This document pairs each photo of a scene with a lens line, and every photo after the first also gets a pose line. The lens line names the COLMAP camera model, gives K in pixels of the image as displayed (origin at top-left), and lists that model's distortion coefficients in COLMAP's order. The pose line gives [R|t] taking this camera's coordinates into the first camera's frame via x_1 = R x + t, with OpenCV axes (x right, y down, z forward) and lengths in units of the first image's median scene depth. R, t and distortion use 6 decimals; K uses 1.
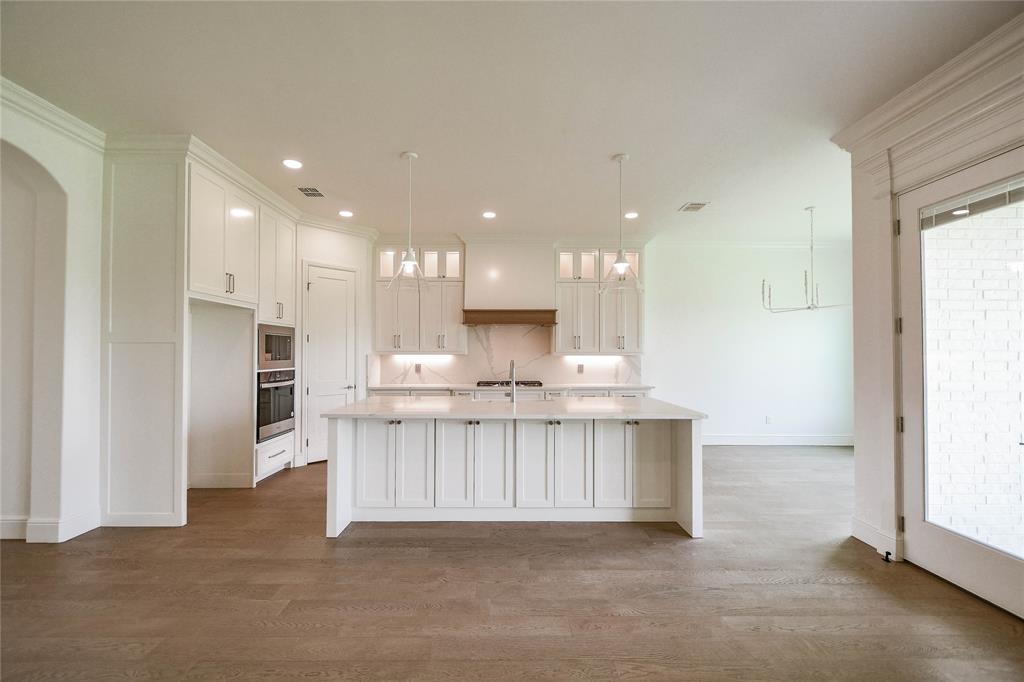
lens RADIAL K [[446.3, 0, 508.2], [0, 446.3, 349.2], [0, 0, 1]] dist [0.004205, -0.003571]
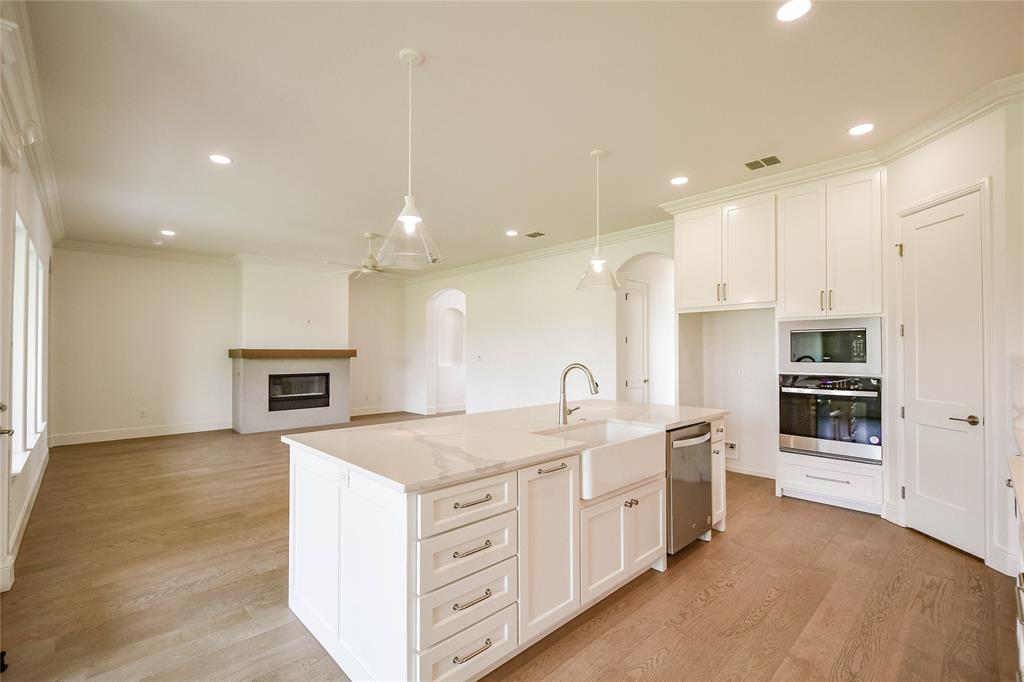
lens RADIAL K [[446.3, 0, 506.3], [0, 446.3, 347.6], [0, 0, 1]] dist [0.004205, -0.003571]
pose [[-0.735921, -0.006126, -0.677040, 0.428677], [0.008131, 0.999807, -0.017885, 0.007886], [0.677019, -0.018667, -0.735729, 1.145563]]
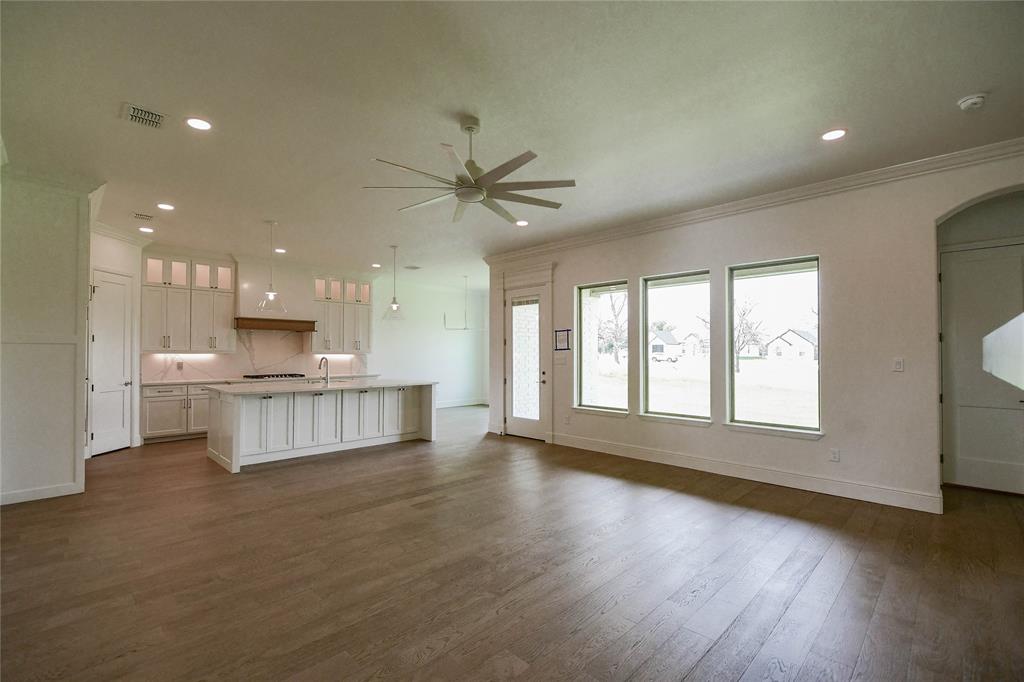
lens RADIAL K [[446.3, 0, 510.5], [0, 446.3, 349.4], [0, 0, 1]] dist [0.004205, -0.003571]
pose [[0.713195, 0.006890, 0.700932, -0.507556], [-0.009286, 0.999957, -0.000381, -0.006611], [-0.700904, -0.006237, 0.713228, -0.477266]]
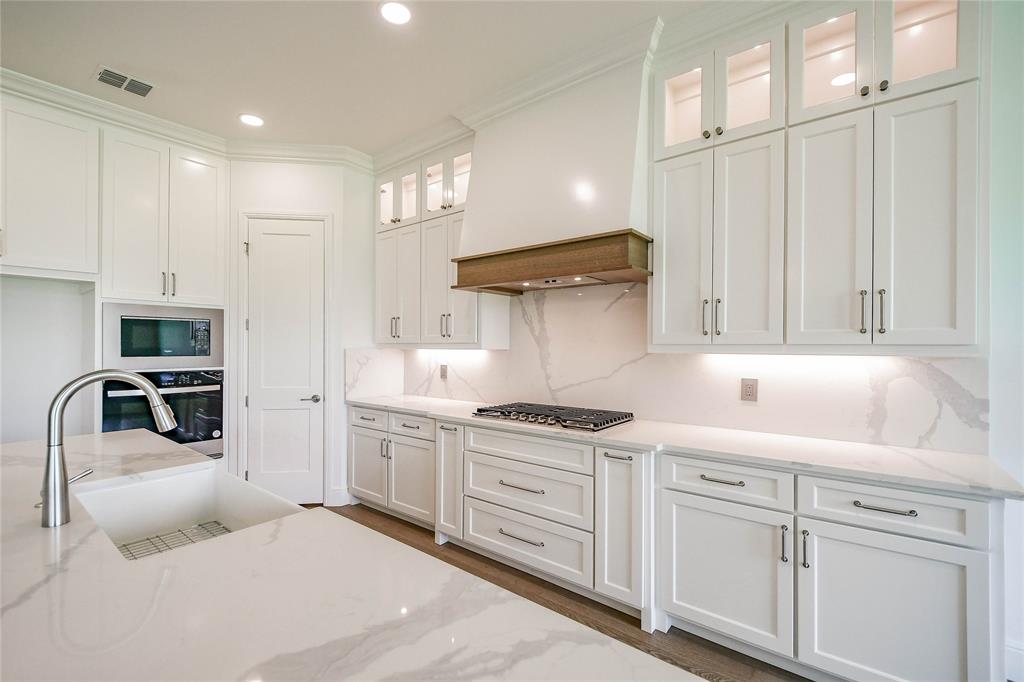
lens RADIAL K [[446.3, 0, 510.2], [0, 446.3, 347.0], [0, 0, 1]] dist [0.004205, -0.003571]
pose [[0.771304, 0.001890, -0.636464, 0.314415], [0.002505, 0.999979, 0.006006, 0.007610], [0.636462, -0.006227, 0.771283, 0.767371]]
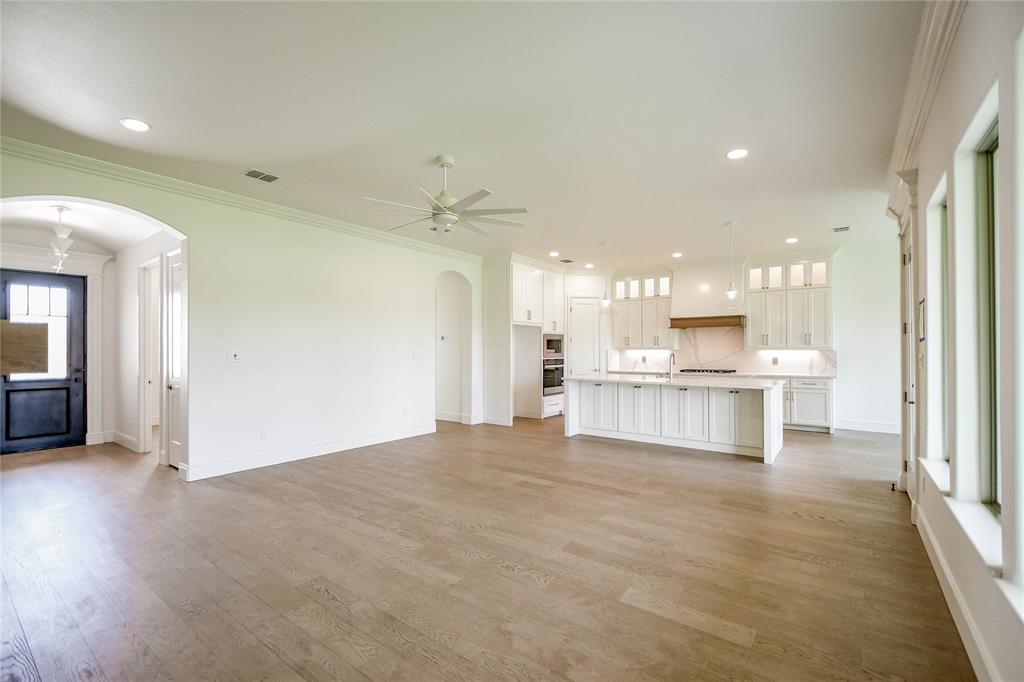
lens RADIAL K [[446.3, 0, 507.8], [0, 446.3, 348.2], [0, 0, 1]] dist [0.004205, -0.003571]
pose [[0.790211, -0.006133, -0.612804, 0.429588], [0.010242, 0.999942, 0.003199, -0.003173], [0.612749, -0.008804, 0.790228, -0.526608]]
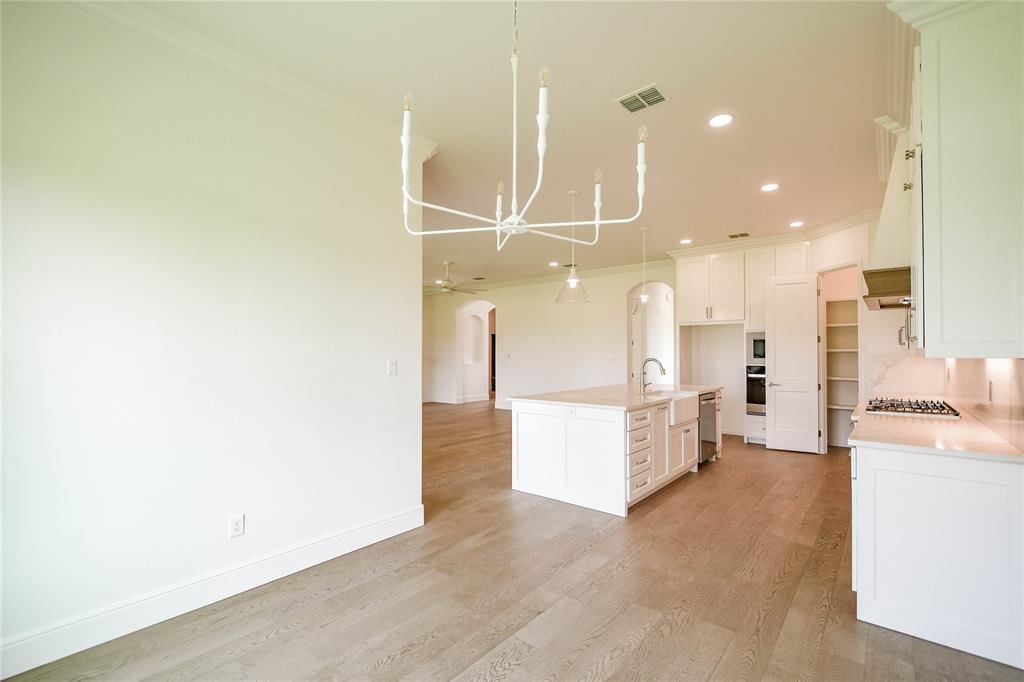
lens RADIAL K [[446.3, 0, 501.3], [0, 446.3, 347.8], [0, 0, 1]] dist [0.004205, -0.003571]
pose [[-0.660805, -0.005835, -0.750535, 0.946002], [0.008999, 0.999836, -0.015696, 0.007475], [0.750503, -0.017126, -0.660645, 1.204076]]
